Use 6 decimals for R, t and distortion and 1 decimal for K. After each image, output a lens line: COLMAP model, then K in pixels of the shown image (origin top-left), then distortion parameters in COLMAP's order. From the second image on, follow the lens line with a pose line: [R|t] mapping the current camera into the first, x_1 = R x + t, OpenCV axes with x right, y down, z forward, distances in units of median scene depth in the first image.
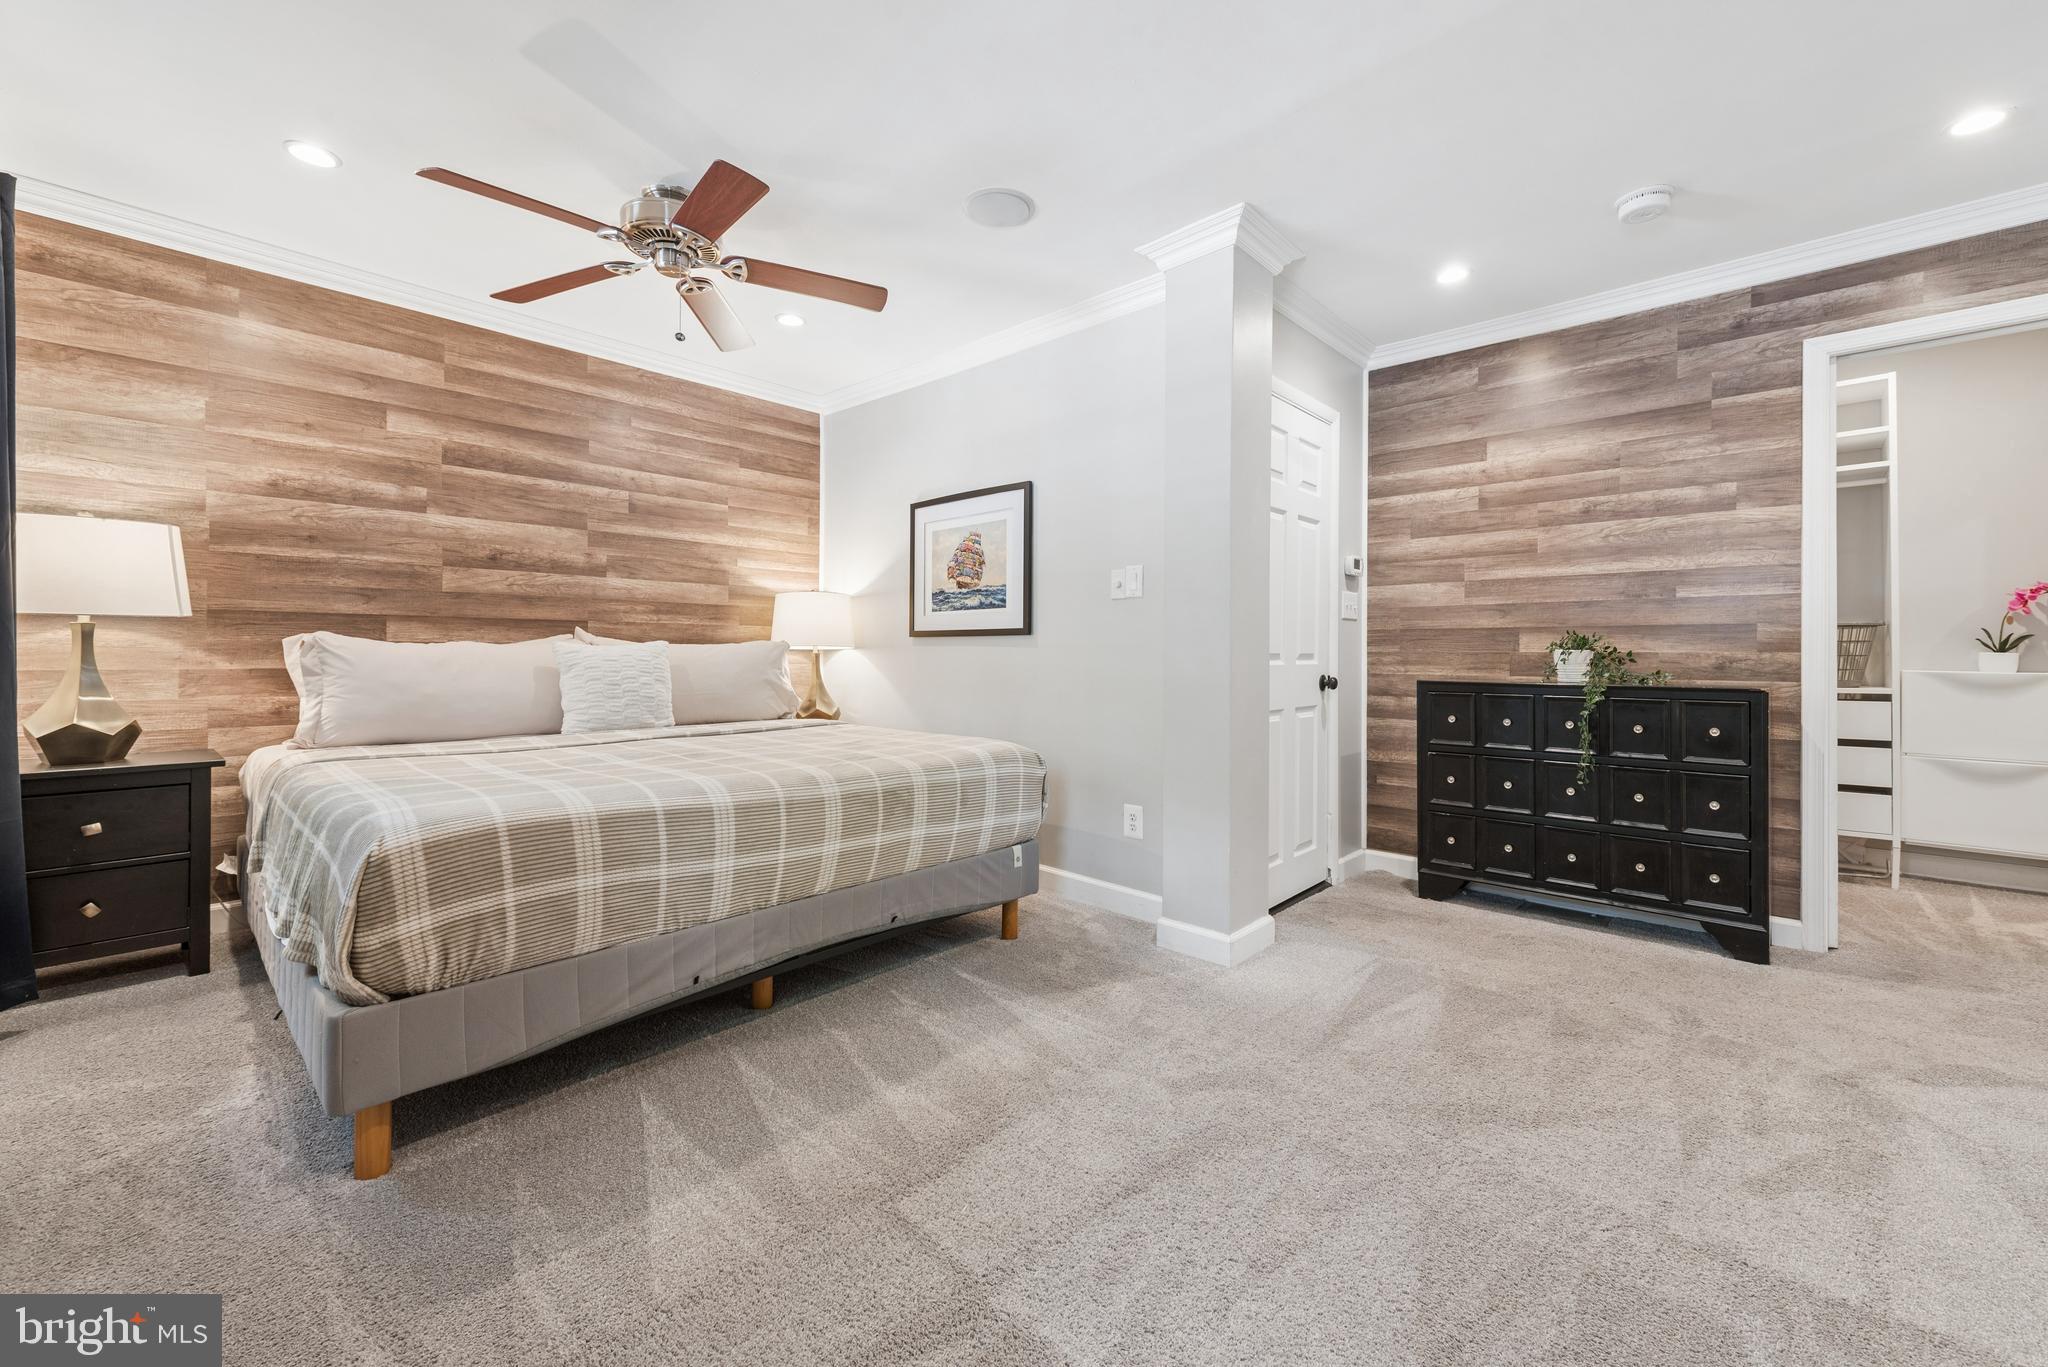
lens RADIAL K [[803.7, 0, 1026.7], [0, 803.7, 655.3], [0, 0, 1]] dist [0.013661, -0.000522]
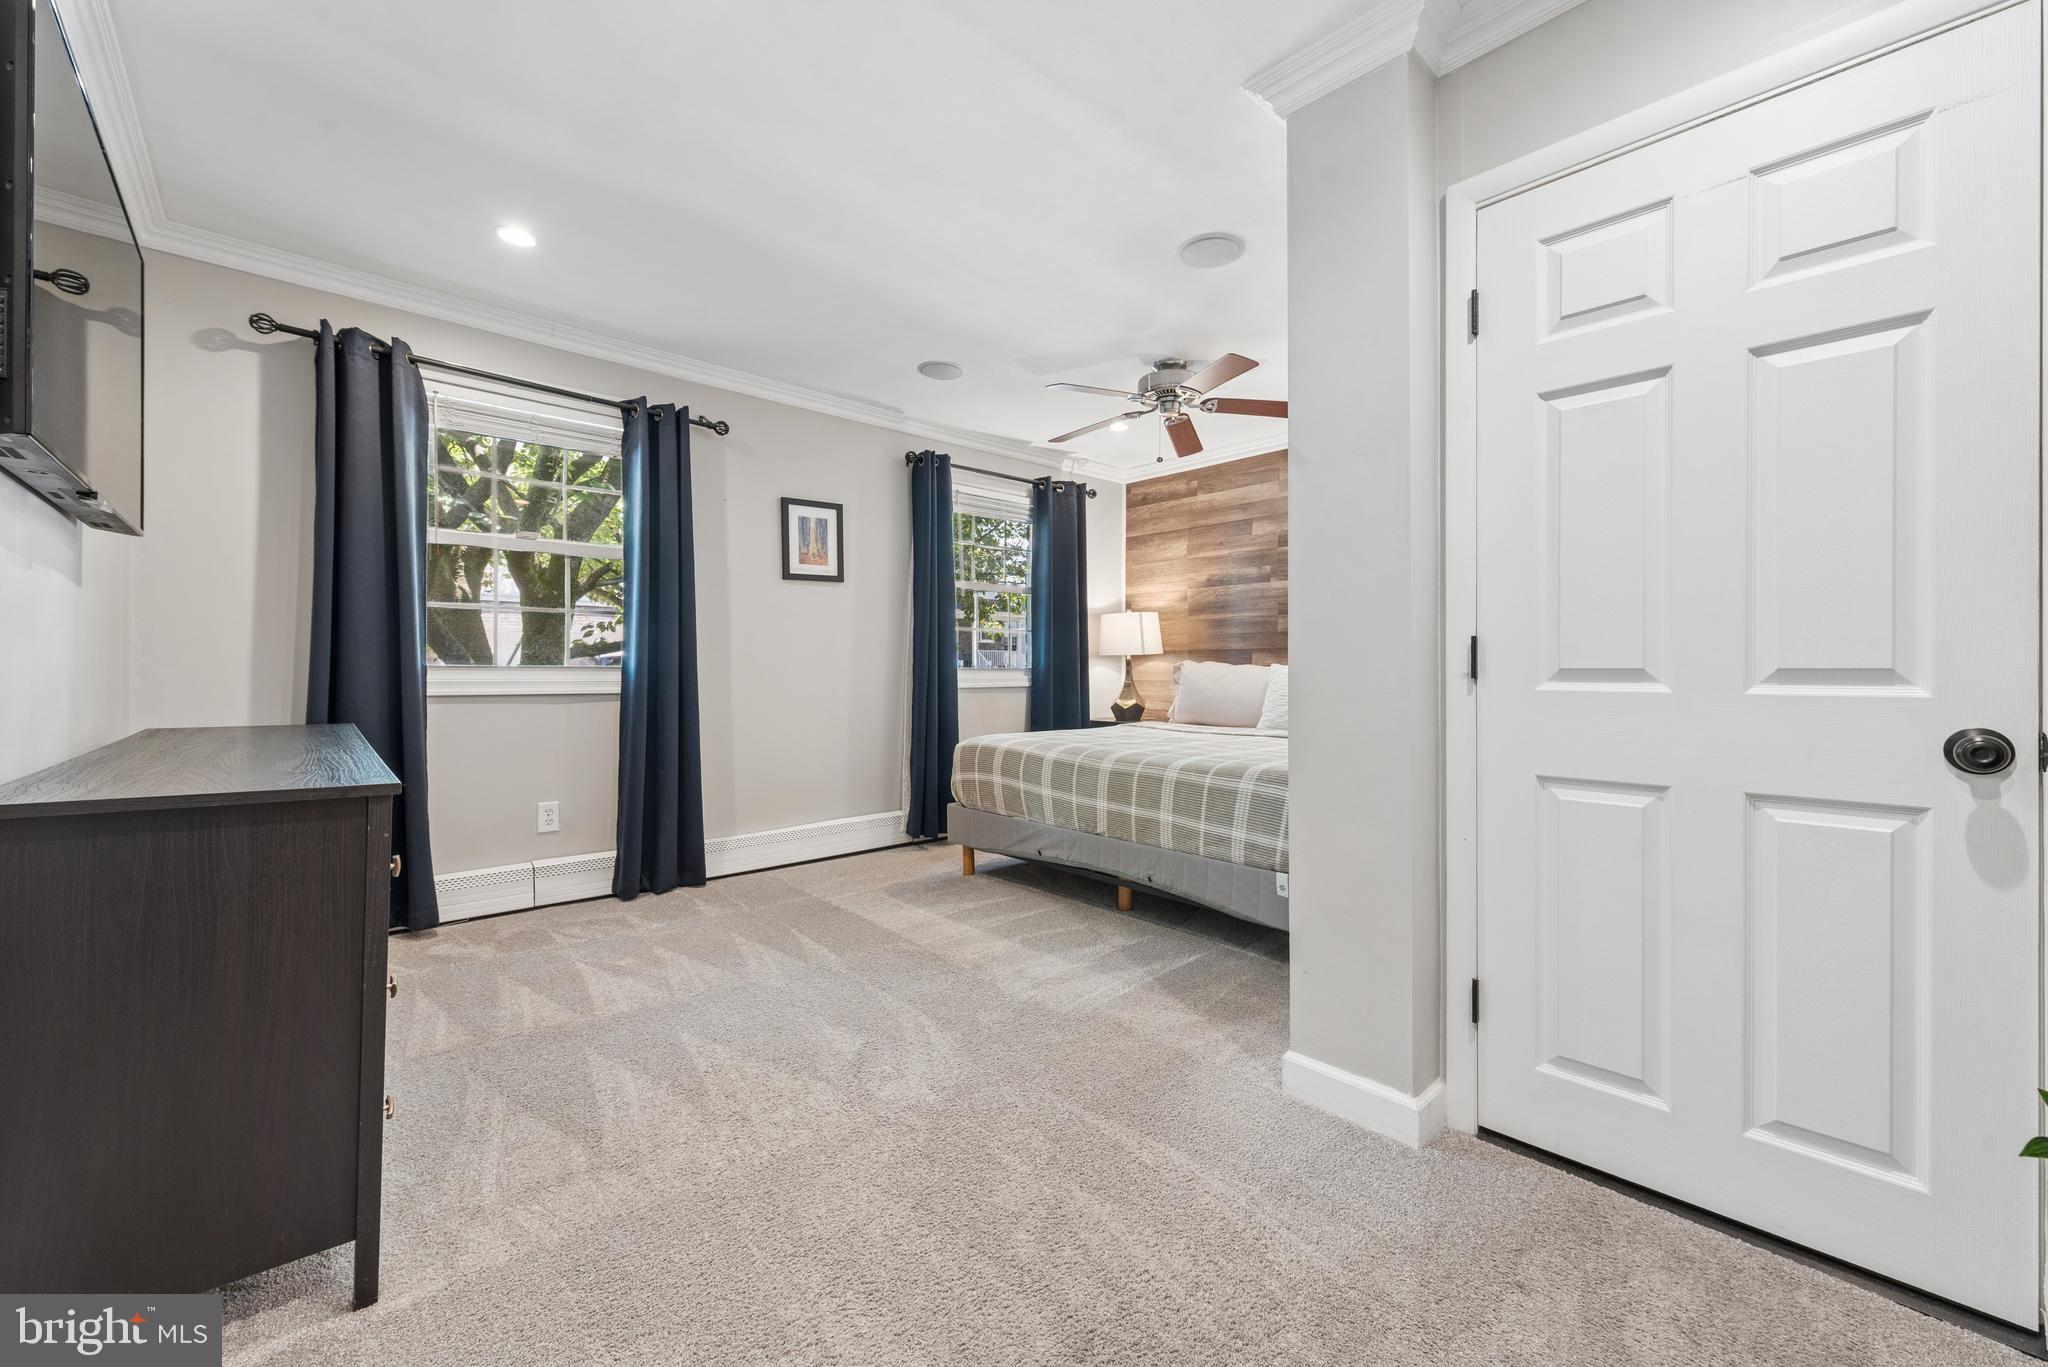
lens RADIAL K [[803.7, 0, 1025.6], [0, 803.7, 671.6], [0, 0, 1]] dist [0.013661, -0.000522]
pose [[-0.071660, -0.005008, -0.997417, 1.022928], [-0.010023, 0.999941, -0.004300, 0.007239], [0.997379, 0.009689, -0.071706, 0.820257]]
